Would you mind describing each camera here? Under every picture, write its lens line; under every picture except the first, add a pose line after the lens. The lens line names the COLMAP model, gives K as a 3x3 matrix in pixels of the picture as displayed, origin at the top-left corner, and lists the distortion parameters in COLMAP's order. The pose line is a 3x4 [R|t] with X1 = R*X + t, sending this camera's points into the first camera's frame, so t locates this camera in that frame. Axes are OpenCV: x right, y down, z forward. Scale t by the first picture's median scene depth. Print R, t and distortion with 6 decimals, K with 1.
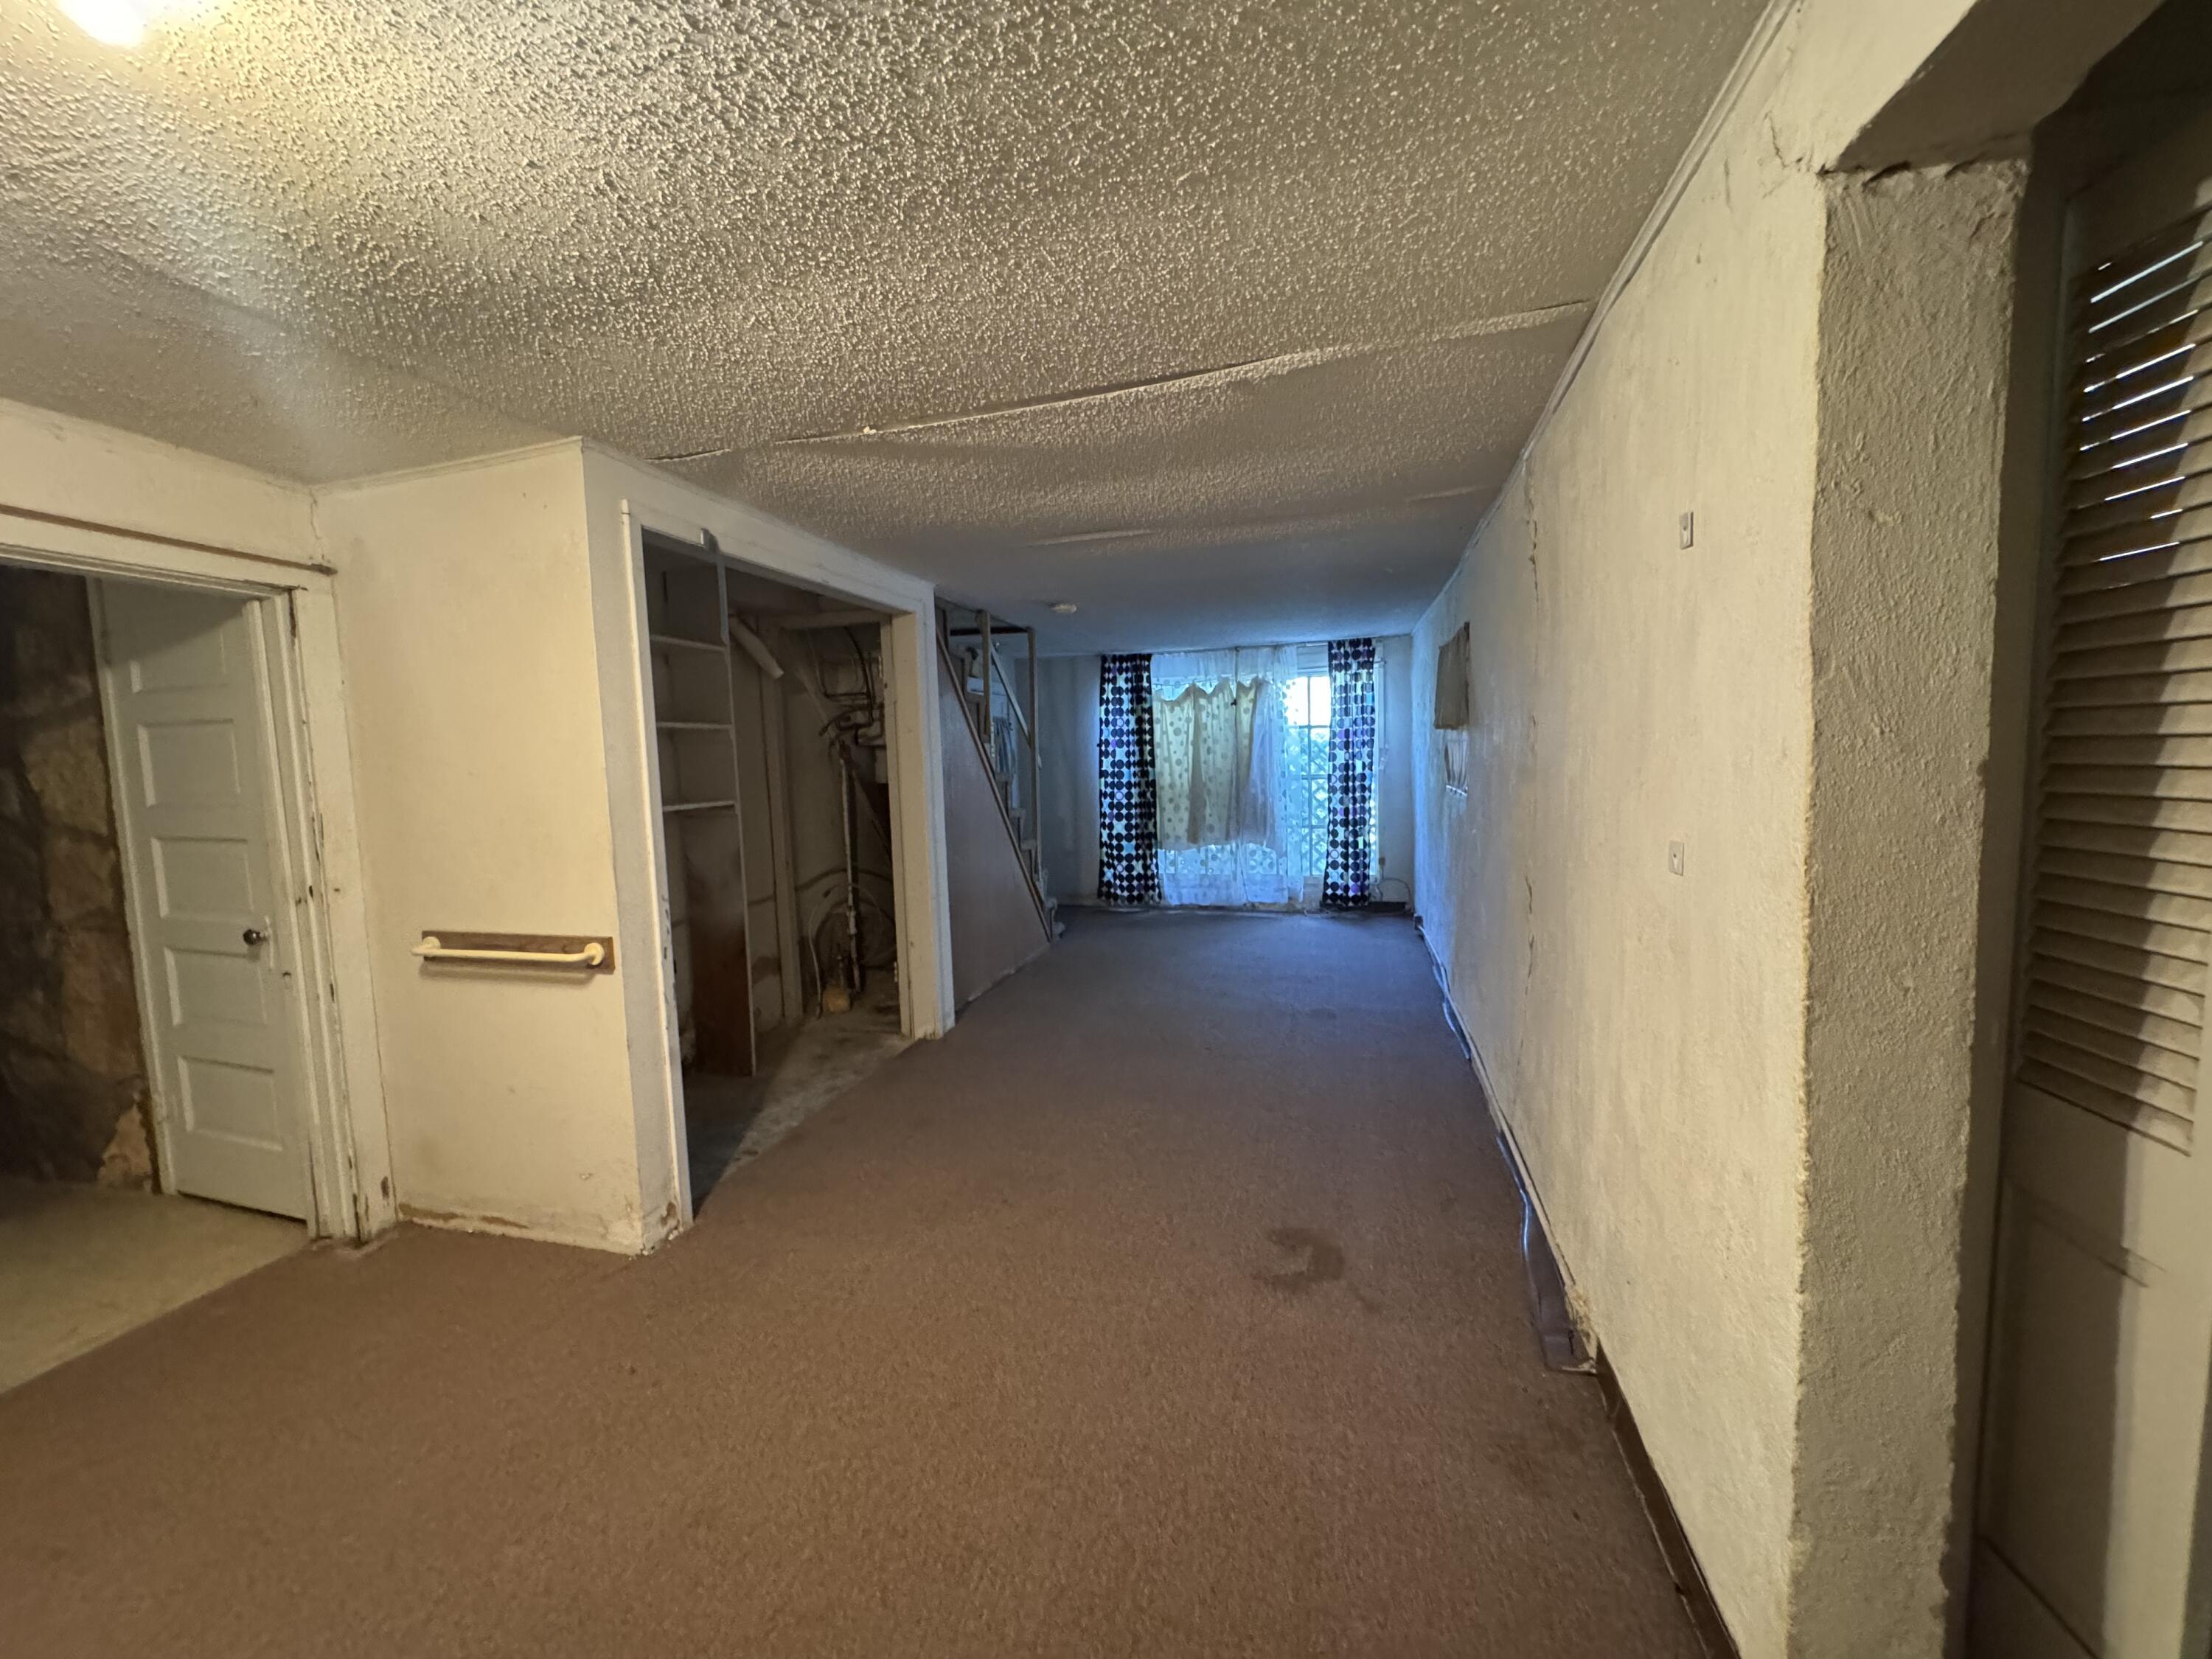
lens RADIAL K [[887.5, 0, 1104.5], [0, 887.5, 830.3], [0, 0, 1]] dist [-0.002550, 0.001147]
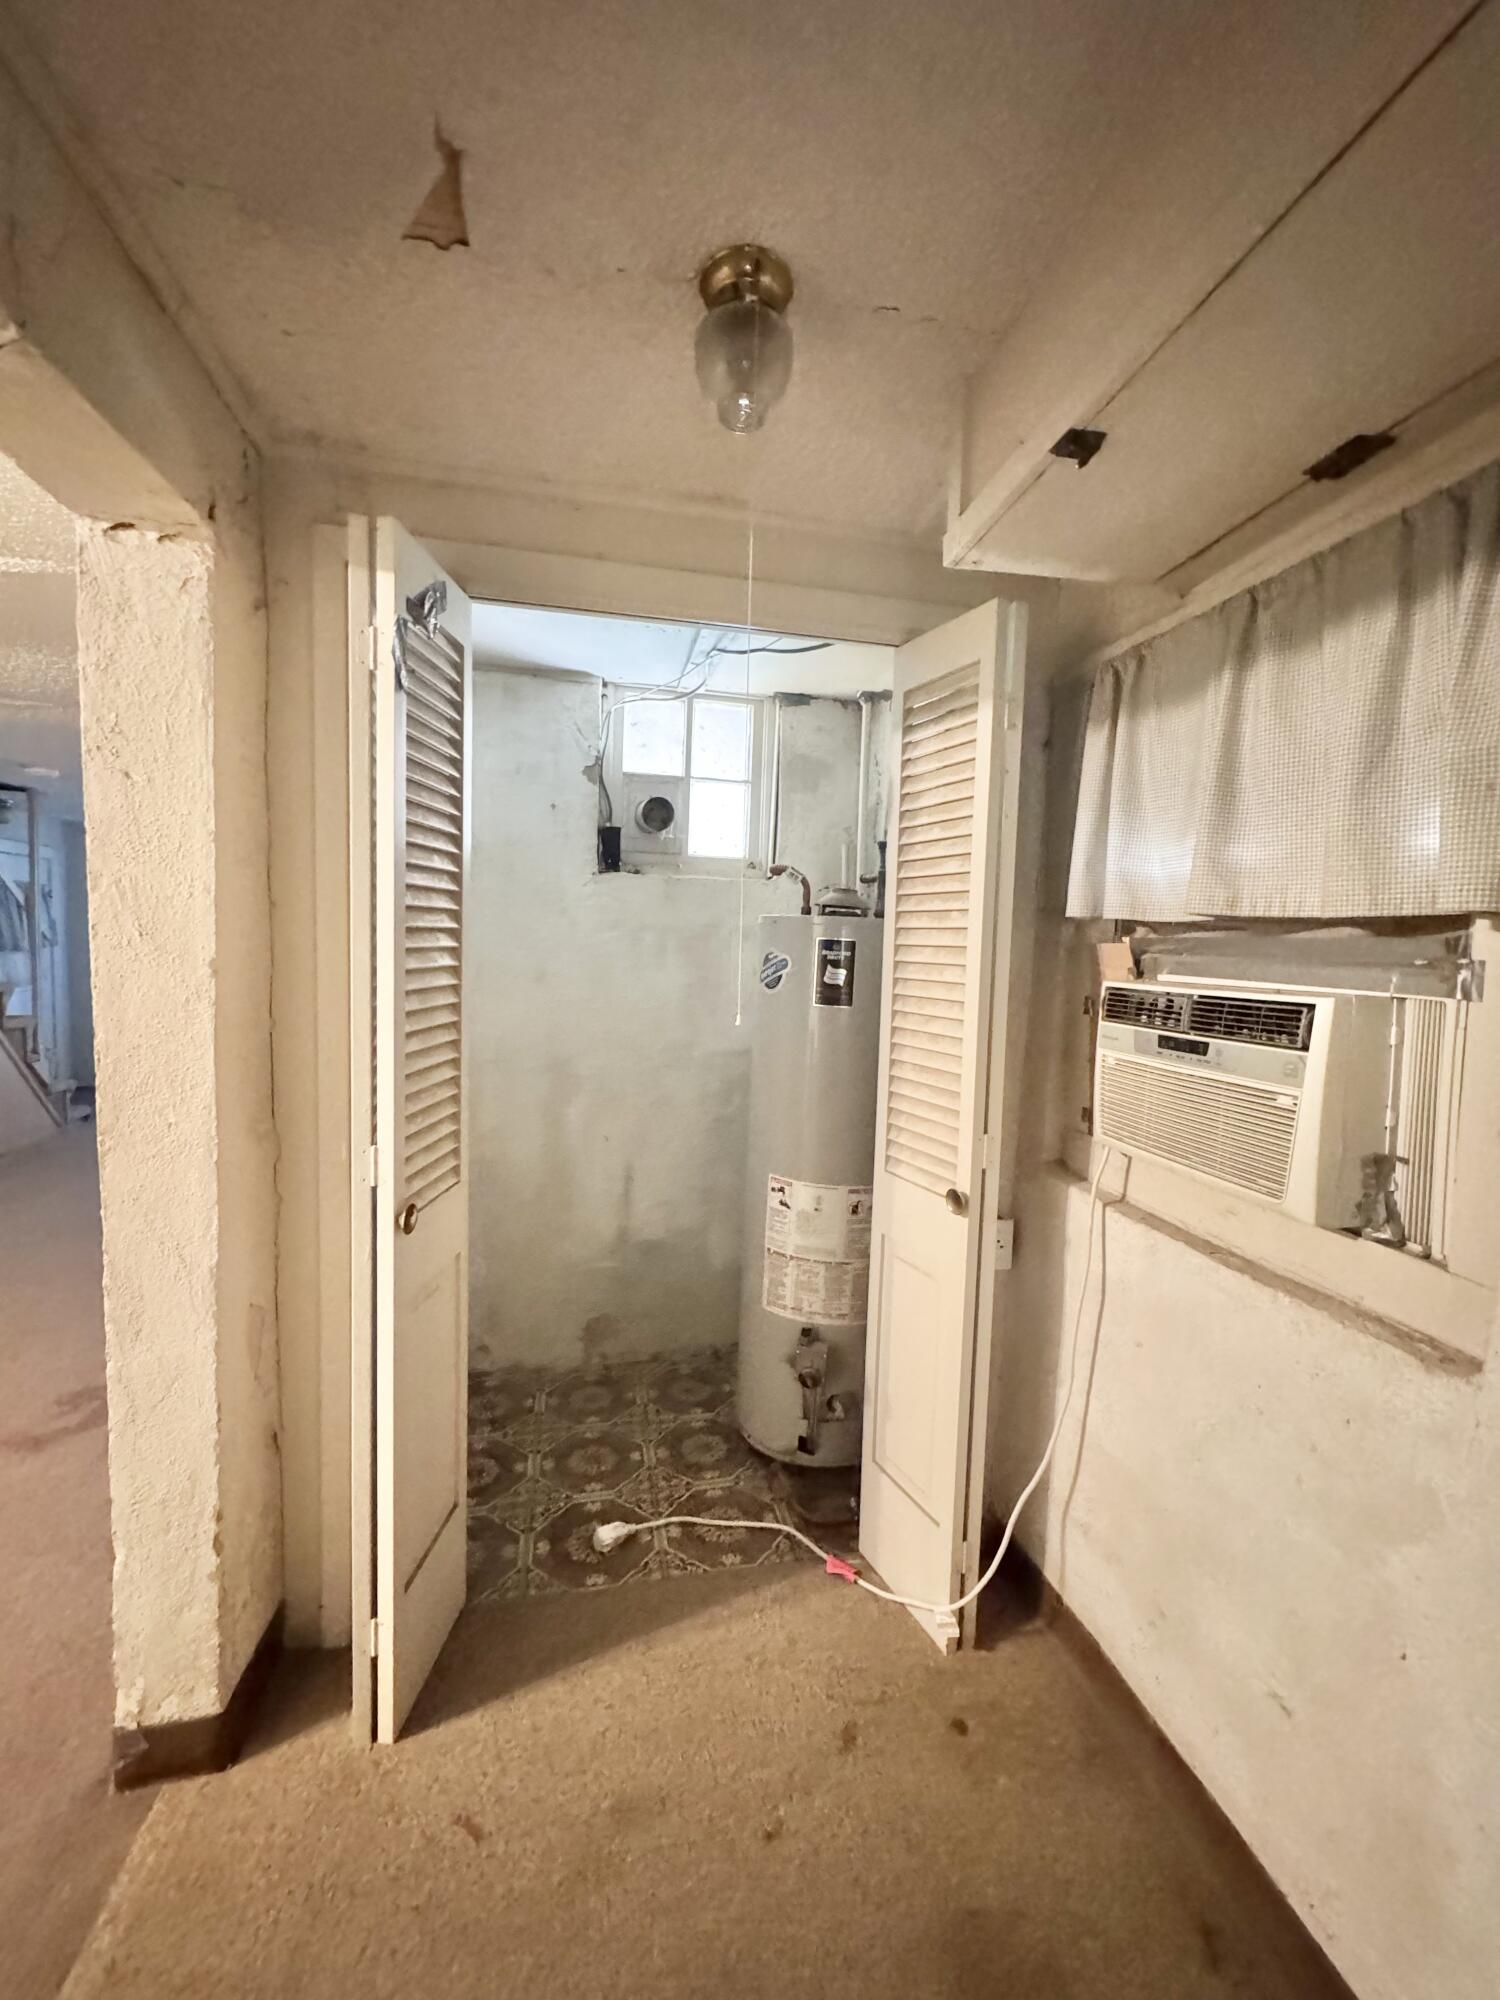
lens RADIAL K [[802.5, 0, 750.0], [0, 802.5, 1000.0], [0, 0, 1]] dist [-0.002550, 0.001147]
pose [[0.882076, 0.015851, 0.470840, 1.142621], [-0.008575, 0.999808, -0.017595, 0.002330], [-0.471029, 0.011483, 0.882043, -0.529827]]
